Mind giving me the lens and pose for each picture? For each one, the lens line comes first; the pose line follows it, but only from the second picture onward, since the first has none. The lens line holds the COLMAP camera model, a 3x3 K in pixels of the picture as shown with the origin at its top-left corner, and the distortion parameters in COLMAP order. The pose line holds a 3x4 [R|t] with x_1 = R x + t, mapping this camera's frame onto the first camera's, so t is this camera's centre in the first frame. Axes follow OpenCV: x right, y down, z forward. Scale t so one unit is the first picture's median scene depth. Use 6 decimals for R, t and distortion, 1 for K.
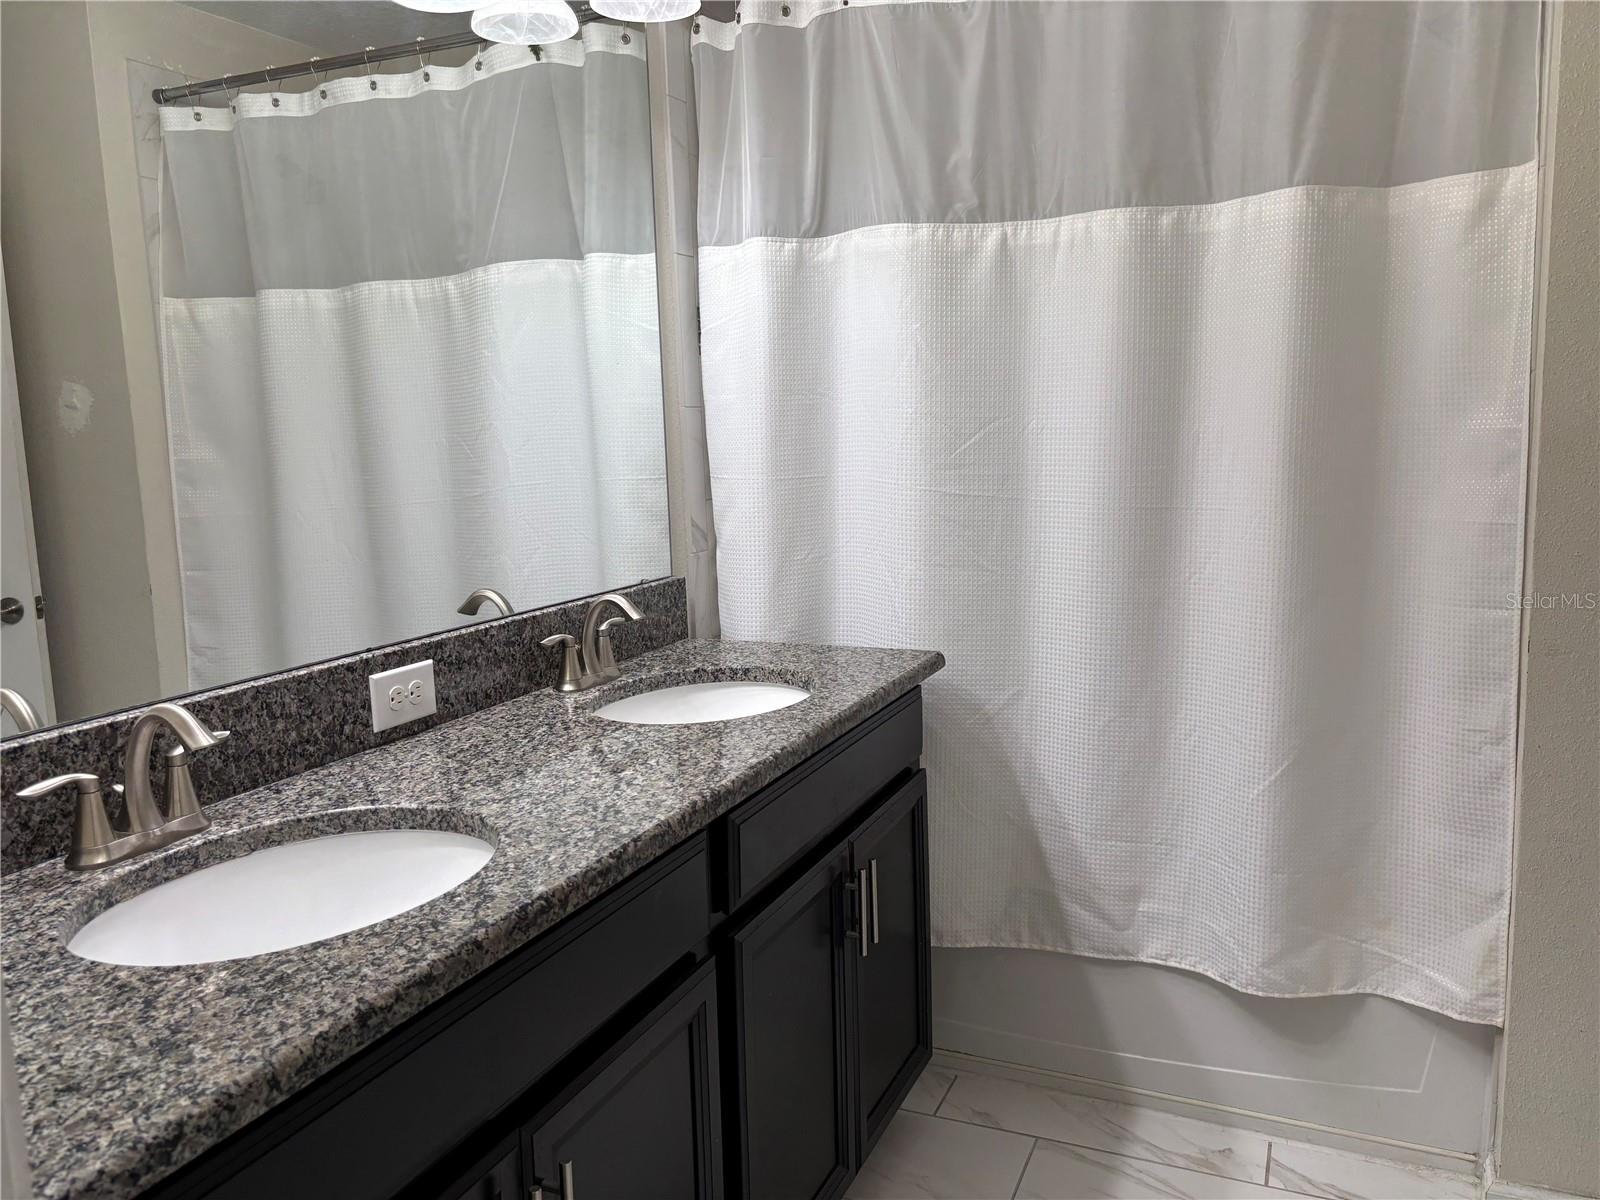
lens RADIAL K [[1215.7, 0, 799.9], [0, 1215.7, 596.5], [0, 0, 1]] dist [0.051498, -0.055193]
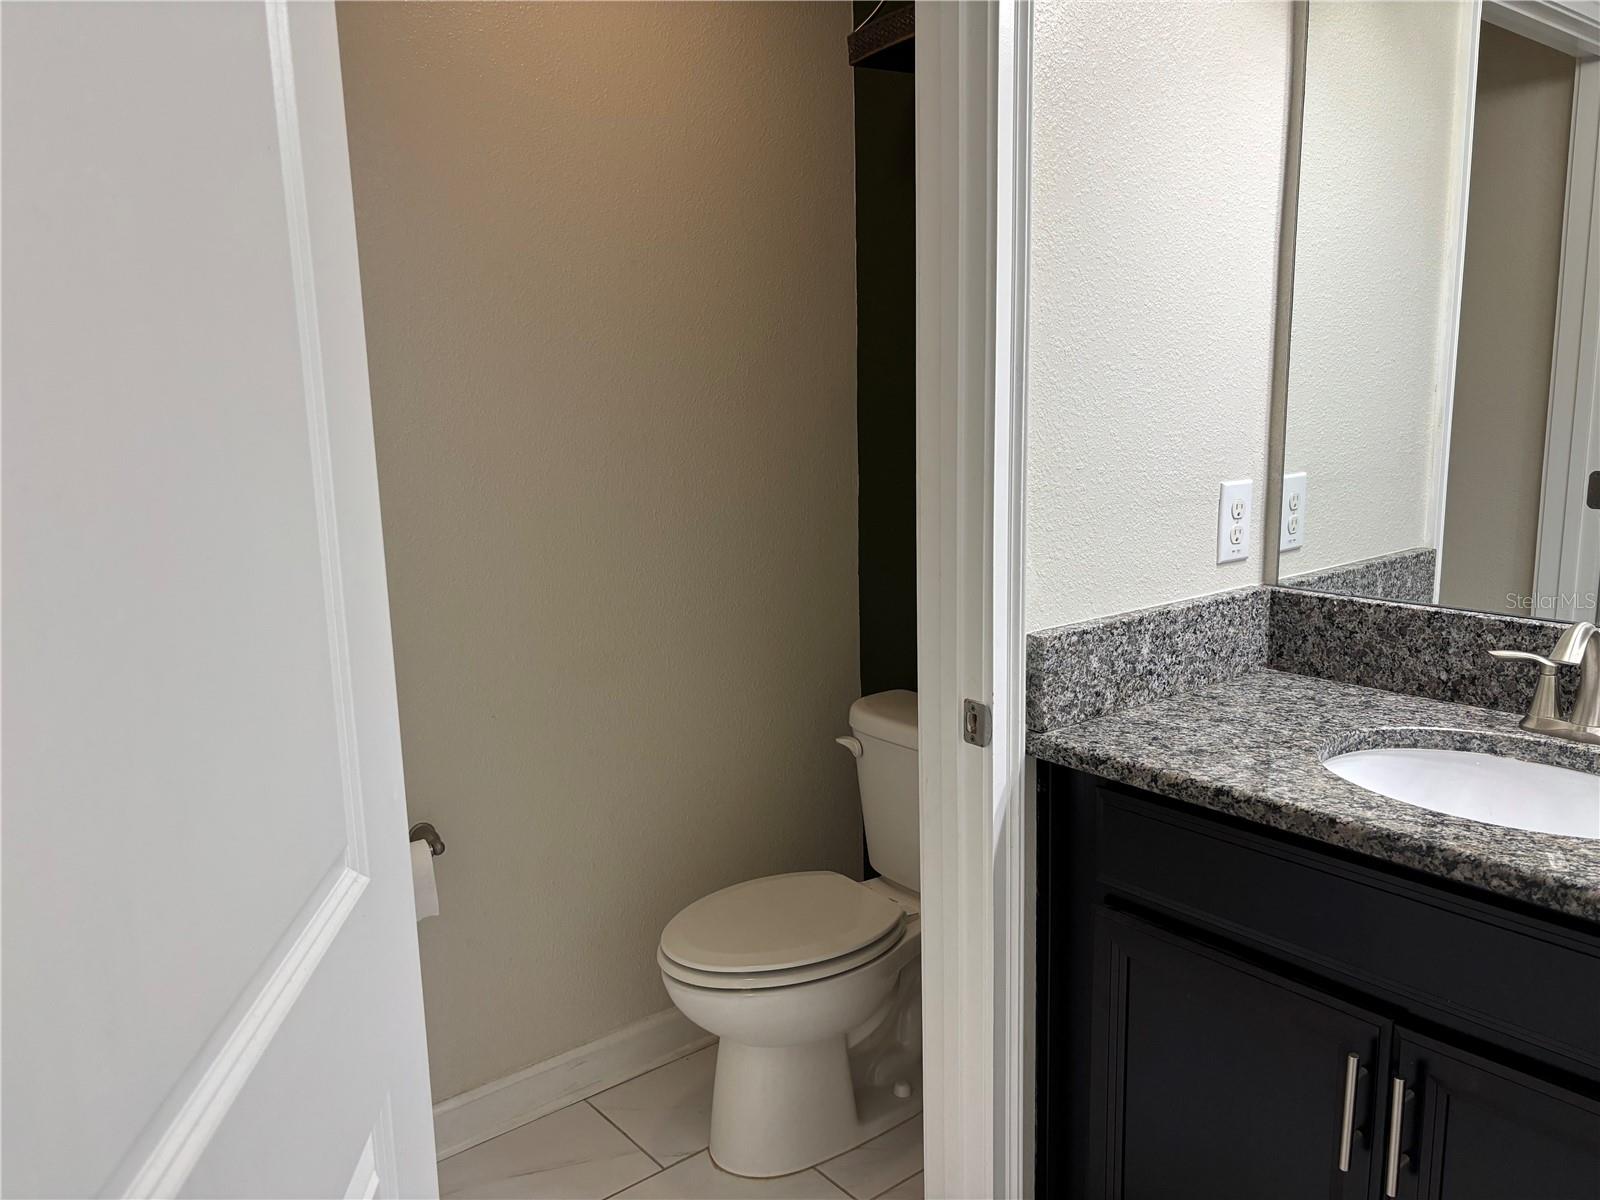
lens RADIAL K [[1215.7, 0, 800.2], [0, 1215.7, 600.1], [0, 0, 1]] dist [0.051498, -0.055193]
pose [[-0.455757, 0.196050, -0.868245, 0.825888], [-0.091451, 0.959967, 0.264765, -0.172490], [0.885394, 0.200070, -0.419582, 0.804013]]
